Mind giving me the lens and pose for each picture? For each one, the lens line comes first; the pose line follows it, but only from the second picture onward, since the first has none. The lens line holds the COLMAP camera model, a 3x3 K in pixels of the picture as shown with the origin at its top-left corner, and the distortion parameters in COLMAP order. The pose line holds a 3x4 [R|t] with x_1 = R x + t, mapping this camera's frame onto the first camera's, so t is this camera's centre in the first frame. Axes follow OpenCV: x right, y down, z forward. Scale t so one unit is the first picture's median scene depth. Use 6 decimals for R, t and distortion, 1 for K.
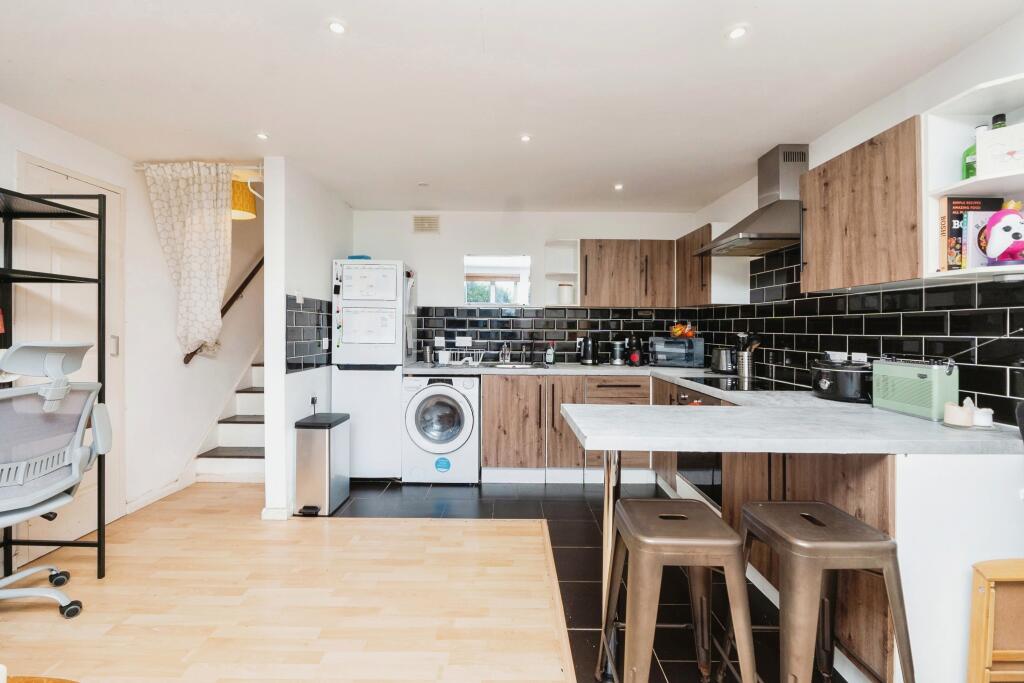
lens RADIAL K [[428.2, 0, 512.1], [0, 428.2, 333.5], [0, 0, 1]] dist [-0.003005, -0.000220]
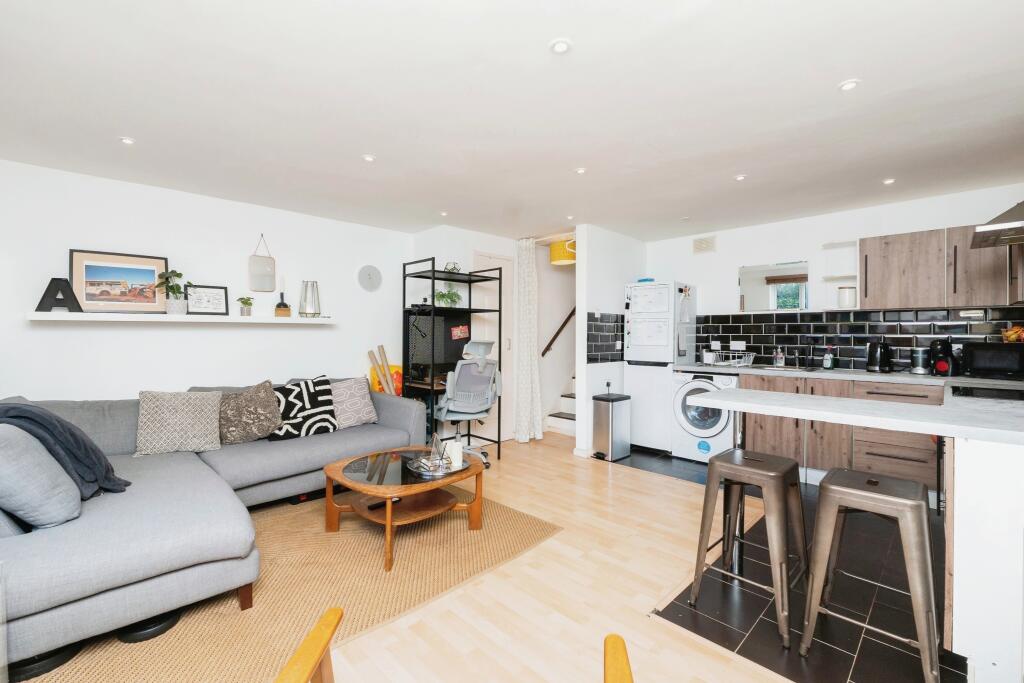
lens RADIAL K [[443.2, 0, 525.0], [0, 443.2, 339.6], [0, 0, 1]] dist [-0.000728, -0.000101]
pose [[0.720190, 0.001892, -0.693774, 0.339221], [-0.005020, 0.999984, -0.002485, 0.010616], [0.693758, 0.005273, 0.720189, -0.248890]]
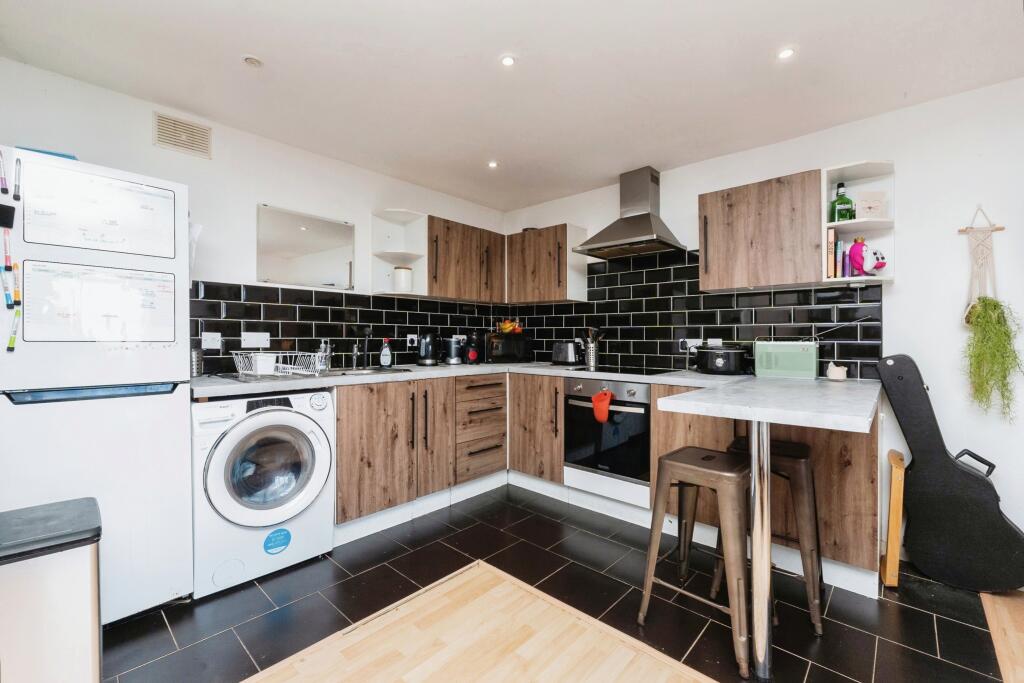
lens RADIAL K [[428.0, 0, 511.8], [0, 428.0, 338.8], [0, 0, 1]] dist [-0.001078, -0.000126]
pose [[0.686004, -0.007501, 0.727559, -0.371901], [0.010168, 0.999948, 0.000723, 0.023898], [-0.727527, 0.006902, 0.686045, 0.343359]]
